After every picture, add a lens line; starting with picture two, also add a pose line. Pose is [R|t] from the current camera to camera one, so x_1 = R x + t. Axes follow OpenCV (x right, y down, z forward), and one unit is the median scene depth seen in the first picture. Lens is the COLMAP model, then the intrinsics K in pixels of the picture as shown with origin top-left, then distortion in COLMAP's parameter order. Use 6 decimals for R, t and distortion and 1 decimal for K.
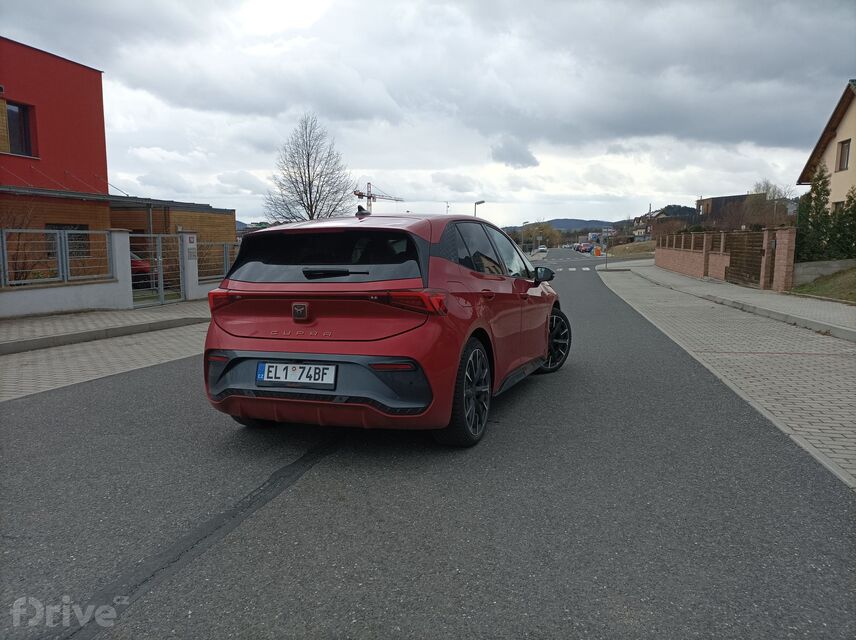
lens RADIAL K [[634.7, 0, 428.0], [0, 634.7, 320.0], [0, 0, 1]] dist [0.067945, -0.059386]
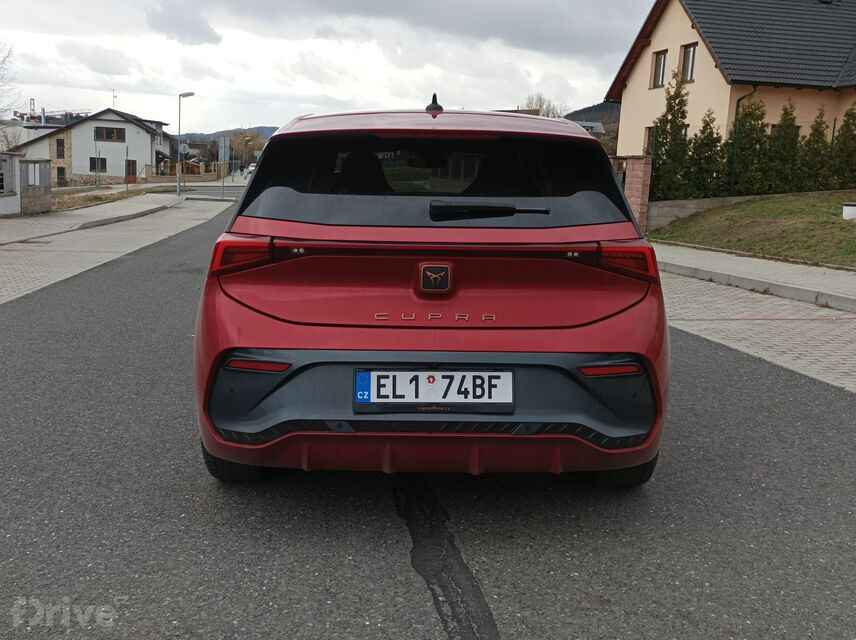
lens RADIAL K [[903.3, 0, 428.0], [0, 903.3, 320.0], [0, 0, 1]] dist [0.043357, -0.018250]
pose [[0.929430, -0.023490, 0.368249, -0.496911], [0.003686, 0.998513, 0.054392, -0.019575], [-0.368979, -0.049196, 0.928135, 0.251461]]
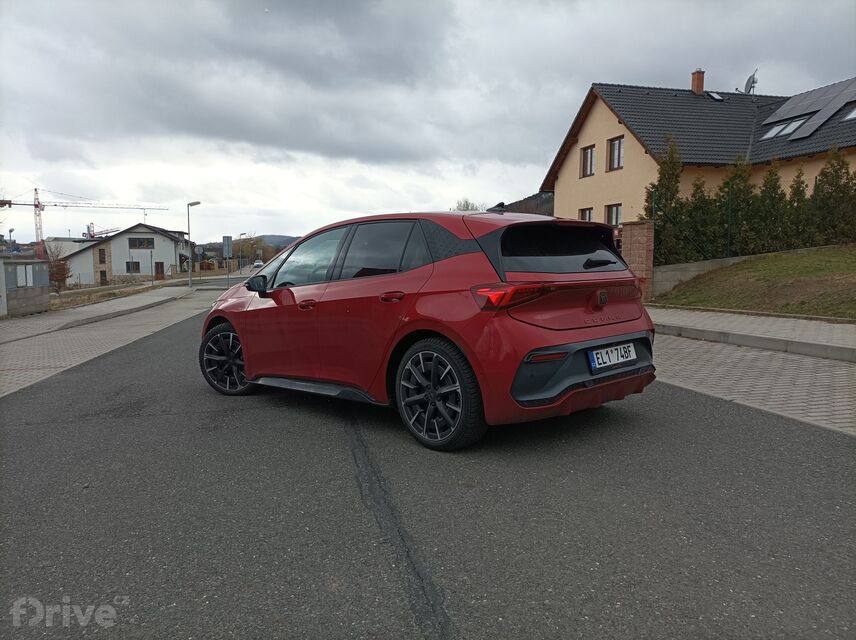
lens RADIAL K [[634.7, 0, 428.0], [0, 634.7, 320.0], [0, 0, 1]] dist [0.067945, -0.059386]
pose [[0.902077, -0.054943, 0.428064, -0.070830], [0.065654, 0.997789, -0.010287, -0.163356], [-0.426552, 0.037384, 0.903690, 2.006056]]
